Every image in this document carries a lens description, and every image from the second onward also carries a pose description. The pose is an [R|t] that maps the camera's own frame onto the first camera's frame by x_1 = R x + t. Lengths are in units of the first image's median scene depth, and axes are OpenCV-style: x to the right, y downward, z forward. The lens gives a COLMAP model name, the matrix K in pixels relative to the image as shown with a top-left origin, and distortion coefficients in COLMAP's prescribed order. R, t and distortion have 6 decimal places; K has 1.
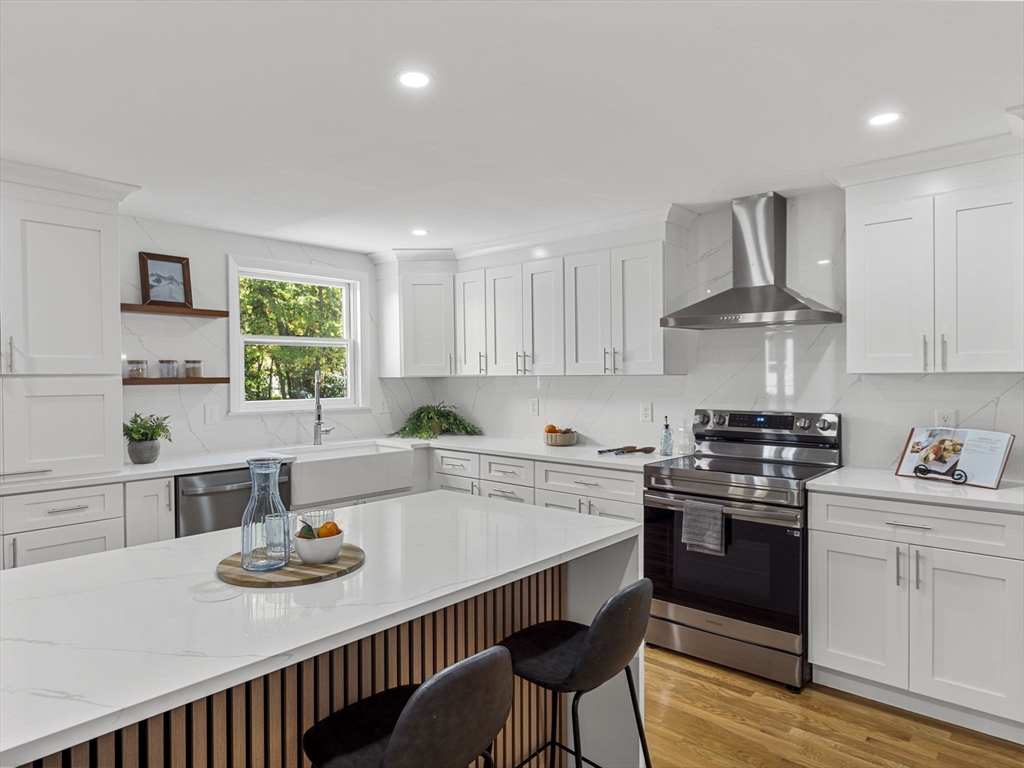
lens RADIAL K [[633.6, 0, 512.0], [0, 633.6, 384.0], [0, 0, 1]] dist [-0.000905, -0.000285]
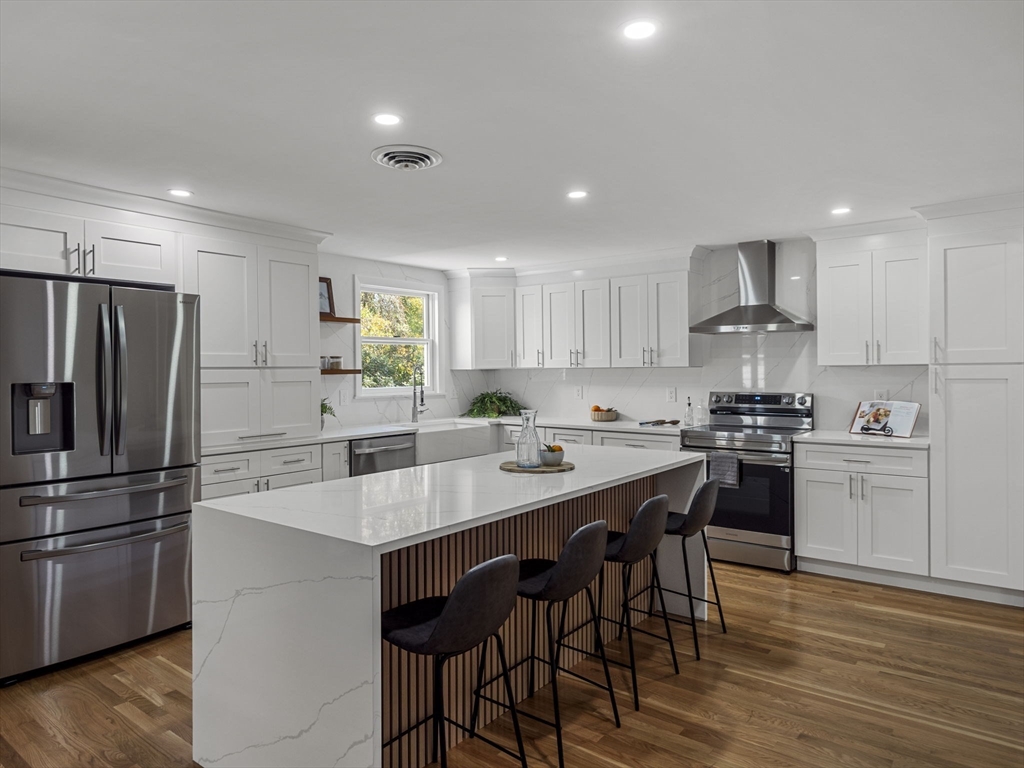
lens RADIAL K [[670.5, 0, 507.8], [0, 670.5, 375.7], [0, 0, 1]] dist [0.000392, -0.000337]
pose [[0.997654, -0.002464, 0.068415, -0.252932], [0.002749, 0.999988, -0.004067, 0.009557], [-0.068404, 0.004246, 0.997649, -0.432712]]
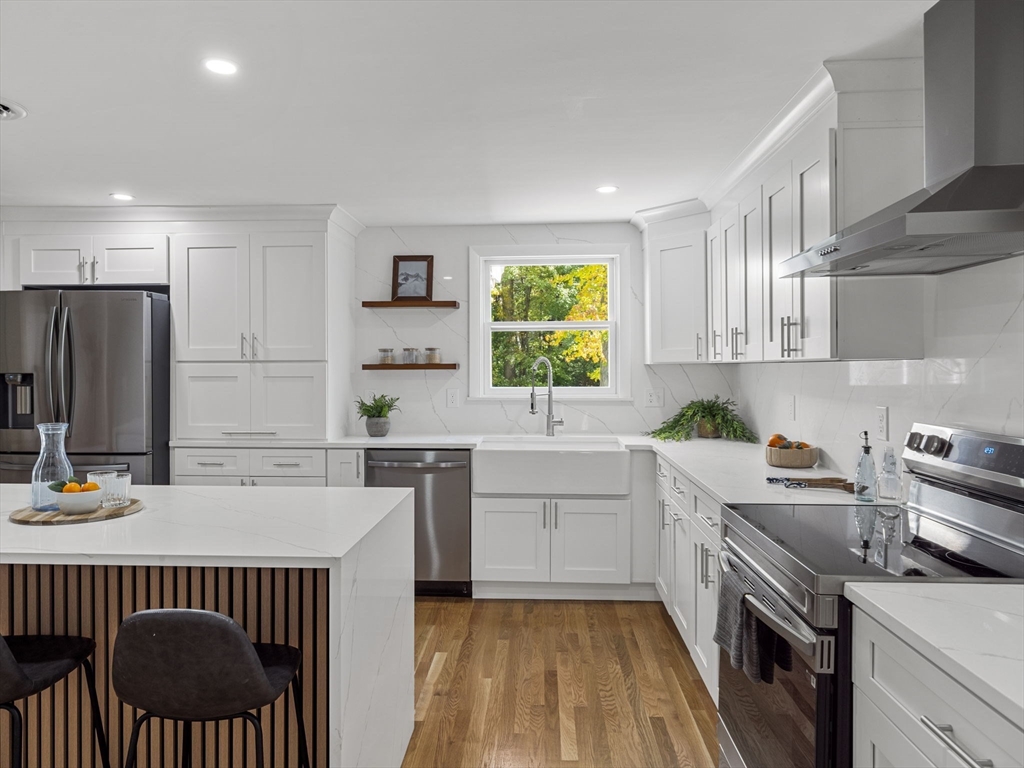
lens RADIAL K [[691.7, 0, 494.6], [0, 691.7, 377.6], [0, 0, 1]] dist [0.000187, -0.000104]
pose [[0.614161, 0.015284, -0.789033, 0.534682], [-0.011628, 0.999879, 0.010317, 0.000259], [0.789095, 0.002838, 0.614265, 0.365373]]
